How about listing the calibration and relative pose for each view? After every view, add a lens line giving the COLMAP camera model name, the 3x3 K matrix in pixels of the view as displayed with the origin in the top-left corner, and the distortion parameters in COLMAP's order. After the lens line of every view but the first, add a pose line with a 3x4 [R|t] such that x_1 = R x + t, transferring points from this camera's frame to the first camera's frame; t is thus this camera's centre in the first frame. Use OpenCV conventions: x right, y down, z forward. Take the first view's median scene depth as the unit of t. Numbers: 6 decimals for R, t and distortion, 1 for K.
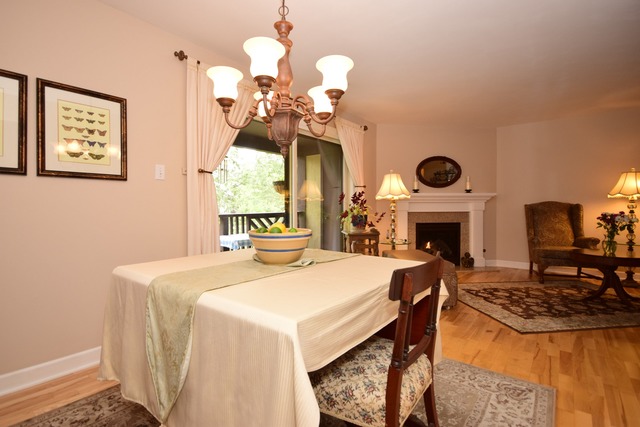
lens RADIAL K [[301.1, 0, 313.3], [0, 301.1, 207.9], [0, 0, 1]] dist [0.001516, 0.000019]
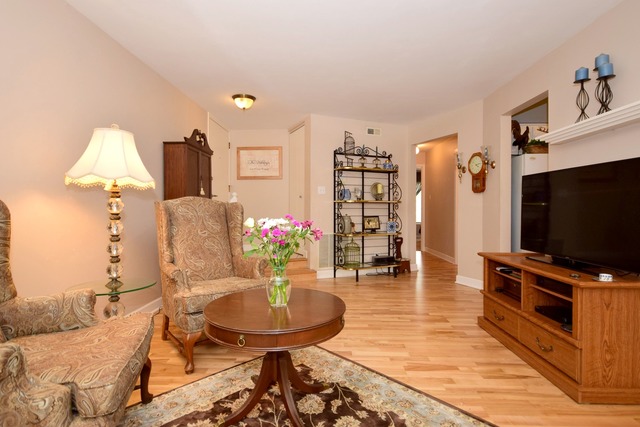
lens RADIAL K [[330.0, 0, 316.0], [0, 330.0, 212.2], [0, 0, 1]] dist [0.012040, 0.000729]
pose [[-0.609231, -0.009190, 0.792940, 0.440357], [0.005036, 0.999868, 0.015458, -0.000646], [-0.792977, 0.013411, -0.609104, 1.012293]]
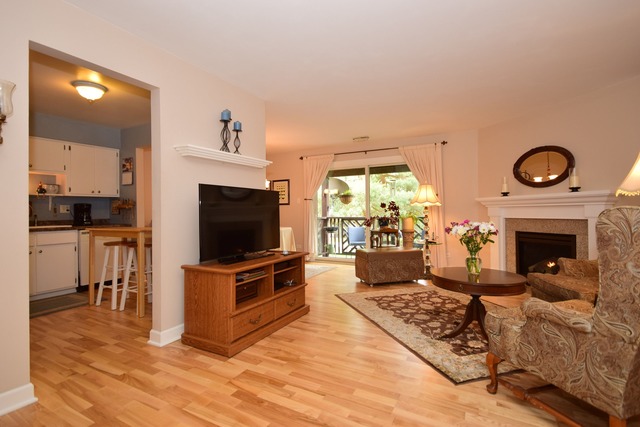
lens RADIAL K [[301.1, 0, 319.1], [0, 301.1, 209.8], [0, 0, 1]] dist [0.001516, 0.000019]
pose [[0.185635, -0.007404, -0.982591, 1.338038], [0.003682, 0.999970, -0.006839, -0.007946], [0.982612, -0.002348, 0.185657, 0.377104]]
